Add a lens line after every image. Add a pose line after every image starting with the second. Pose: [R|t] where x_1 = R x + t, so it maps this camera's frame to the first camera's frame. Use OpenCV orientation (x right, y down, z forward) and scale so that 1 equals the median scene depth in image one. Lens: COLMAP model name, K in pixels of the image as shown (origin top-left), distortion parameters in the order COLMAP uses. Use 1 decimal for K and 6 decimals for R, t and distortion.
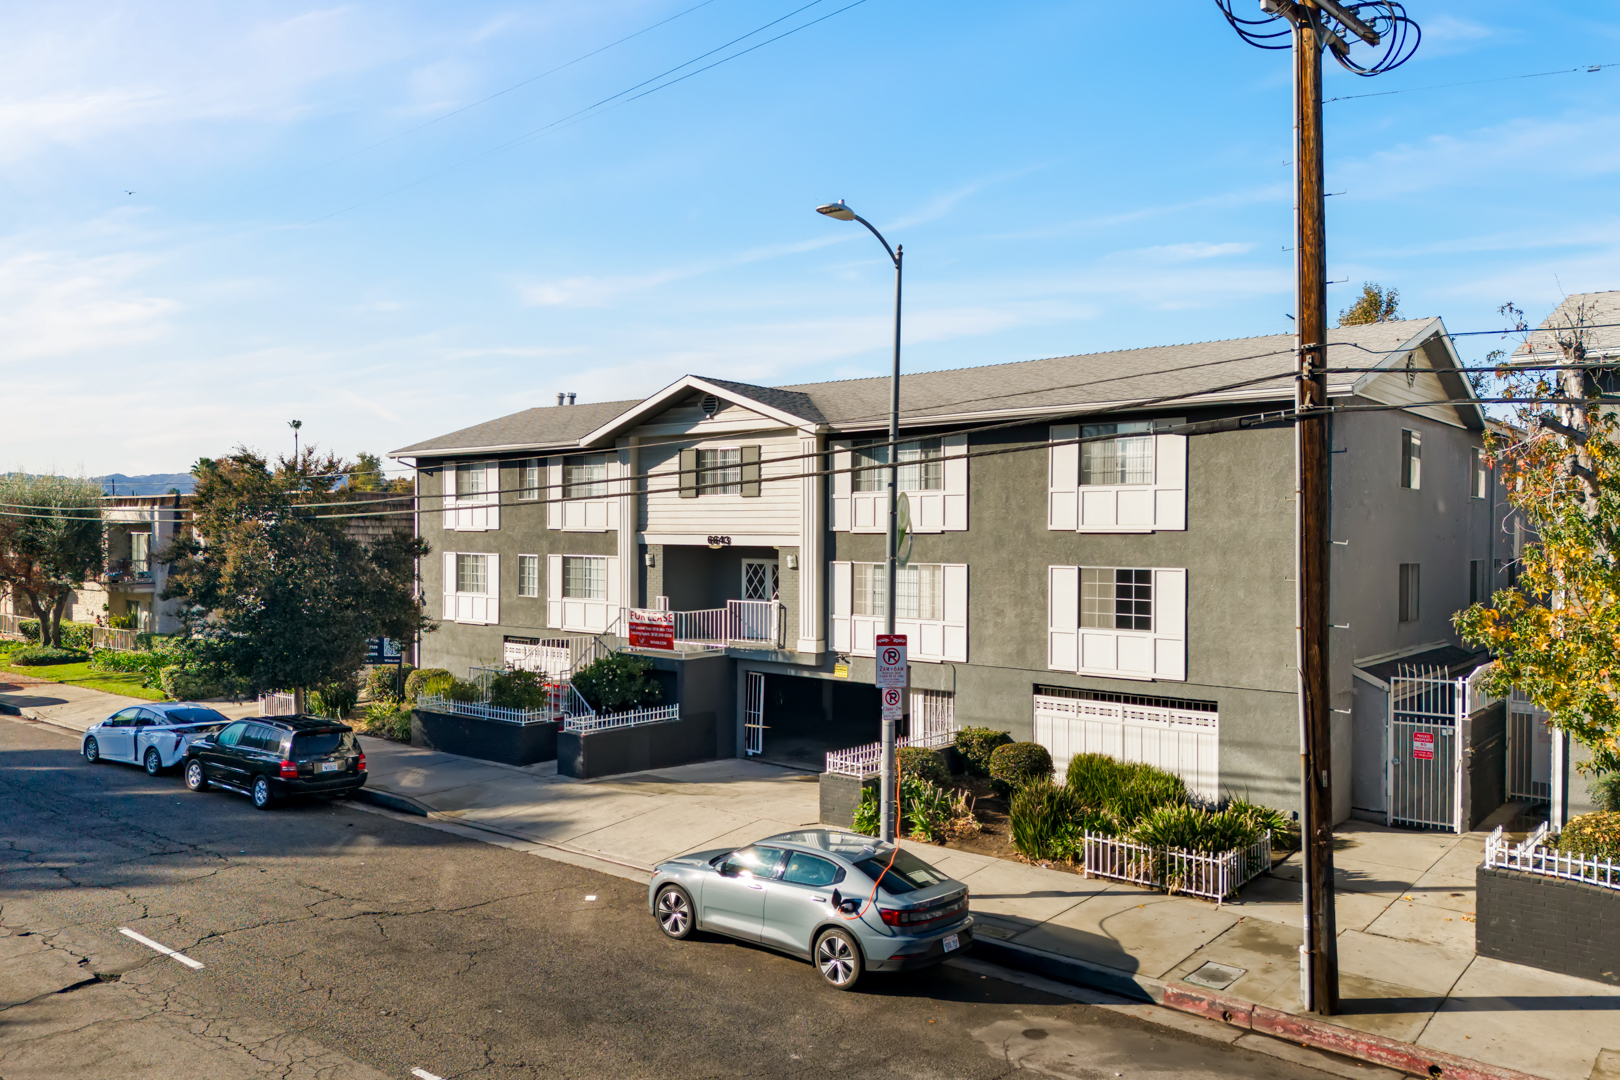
lens RADIAL K [[1187.9, 0, 815.3], [0, 1187.9, 536.6], [0, 0, 1]] dist [0.048549, -0.016119]
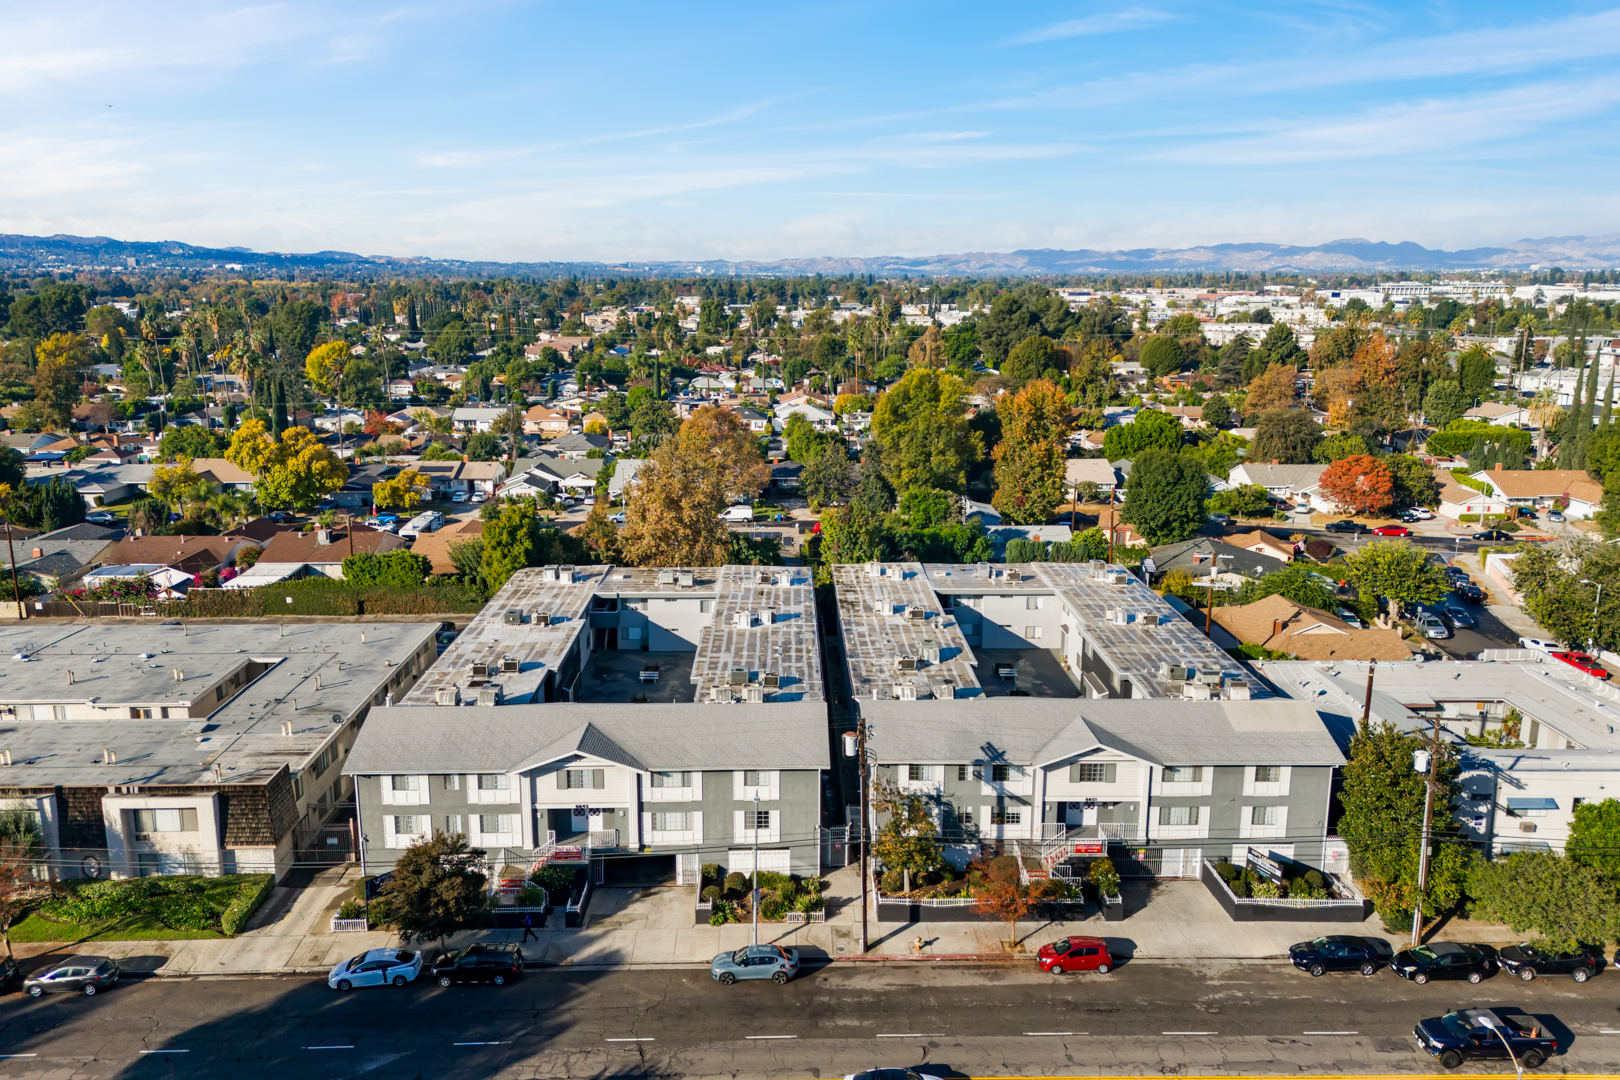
lens RADIAL K [[1187.9, 0, 819.2], [0, 1187.9, 526.4], [0, 0, 1]] dist [0.048549, -0.016119]
pose [[0.759802, -0.144631, 0.633863, -1.277866], [0.002504, 0.975586, 0.219602, -1.183427], [-0.650150, -0.165267, 0.741615, -1.115755]]
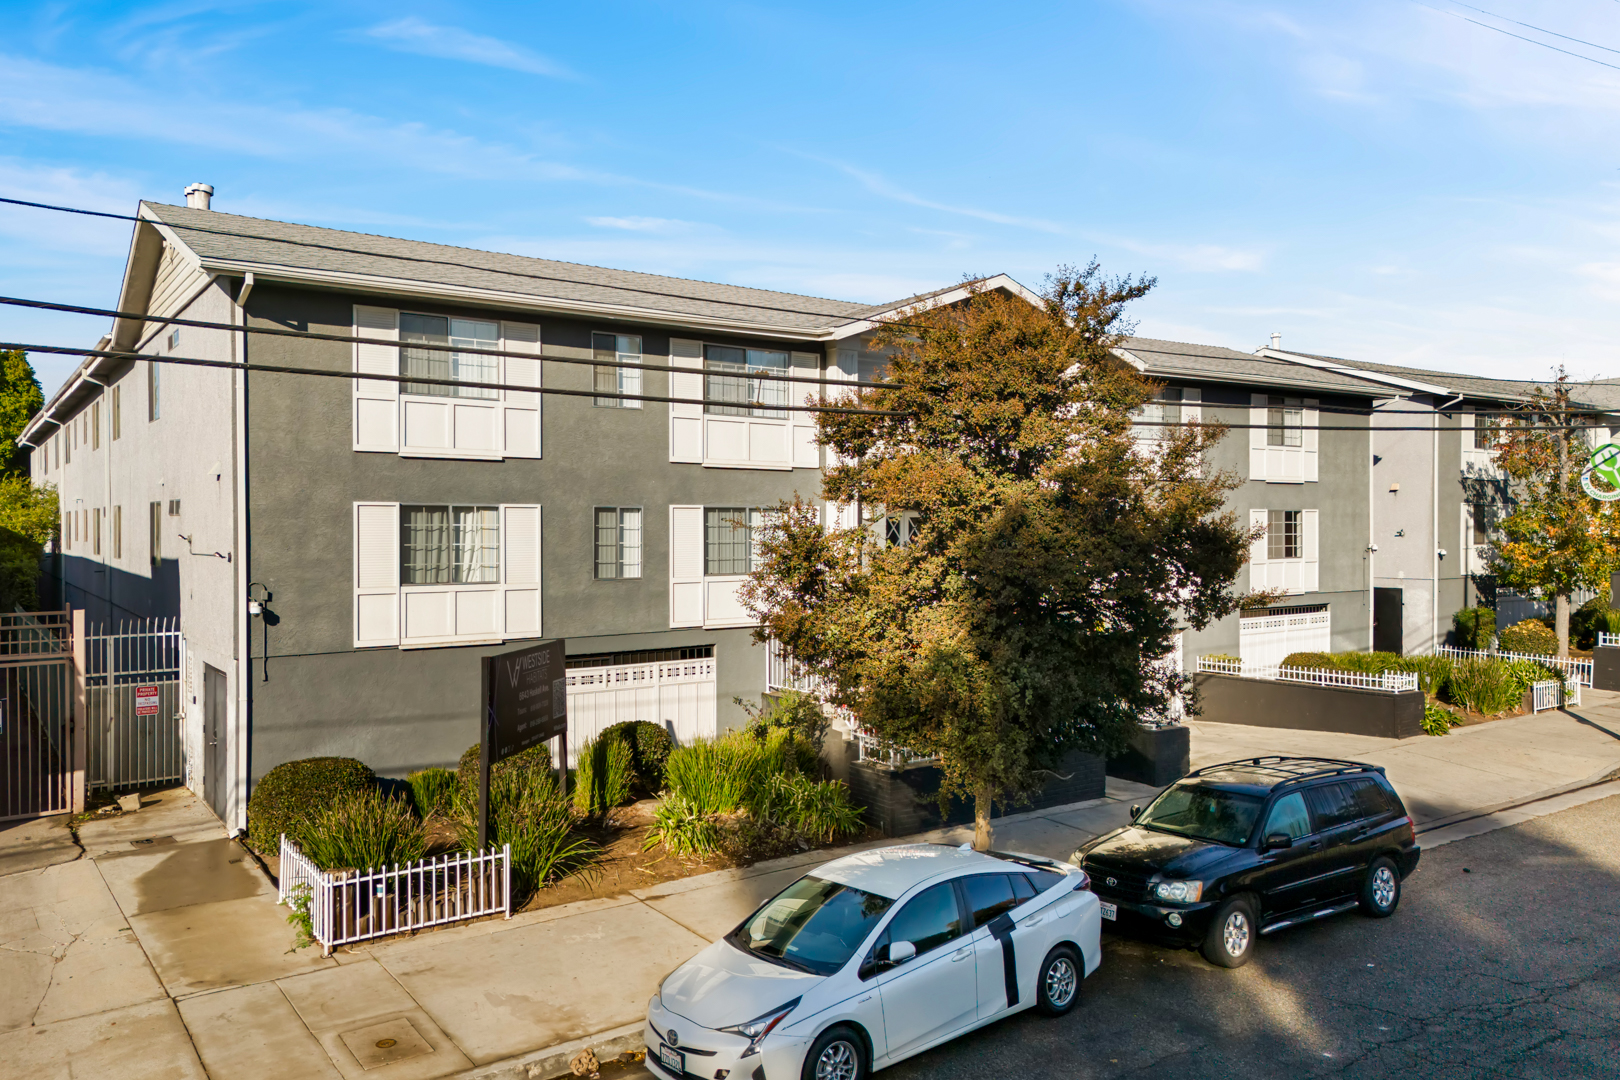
lens RADIAL K [[1187.9, 0, 799.7], [0, 1187.9, 526.7], [0, 0, 1]] dist [0.048549, -0.016119]
pose [[0.279169, -0.023700, 0.959950, -0.962930], [-0.009974, 0.999570, 0.027579, 0.011371], [-0.960190, -0.017274, 0.278812, 0.967354]]
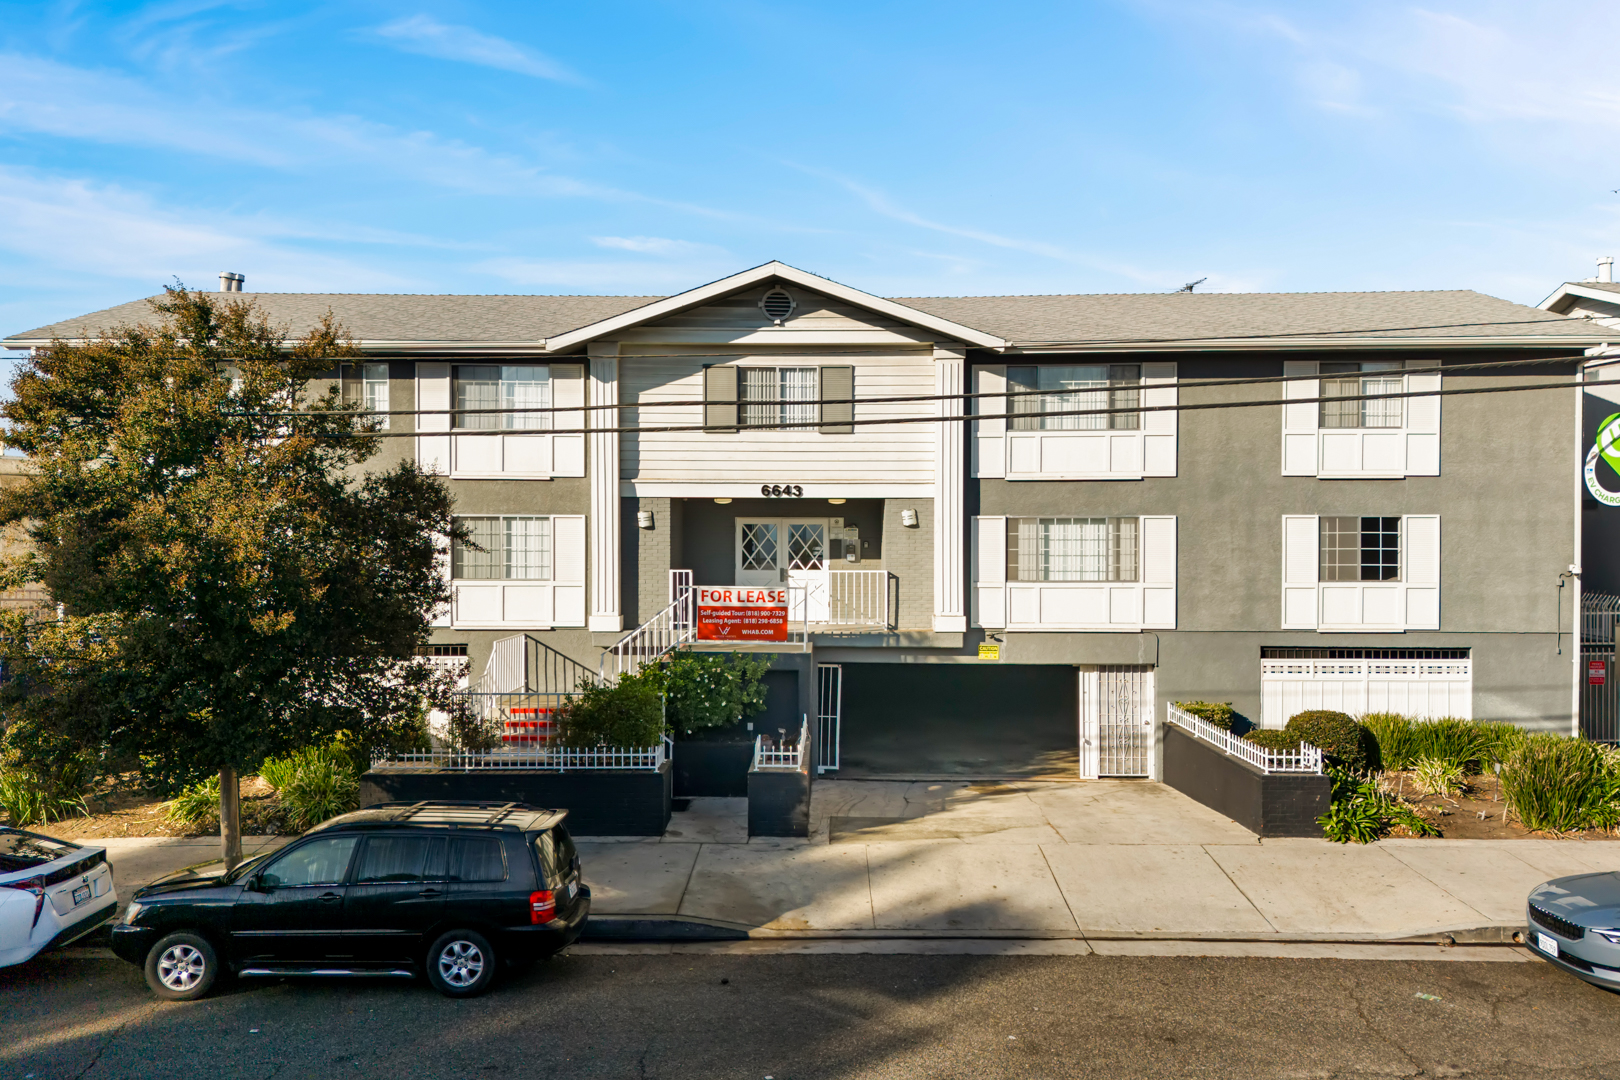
lens RADIAL K [[1187.9, 0, 802.2], [0, 1187.9, 547.9], [0, 0, 1]] dist [0.048549, -0.016119]
pose [[0.792961, -0.025731, 0.608728, -0.570829], [0.004641, 0.999334, 0.036196, 0.012784], [-0.609254, -0.025877, 0.792553, 0.437926]]
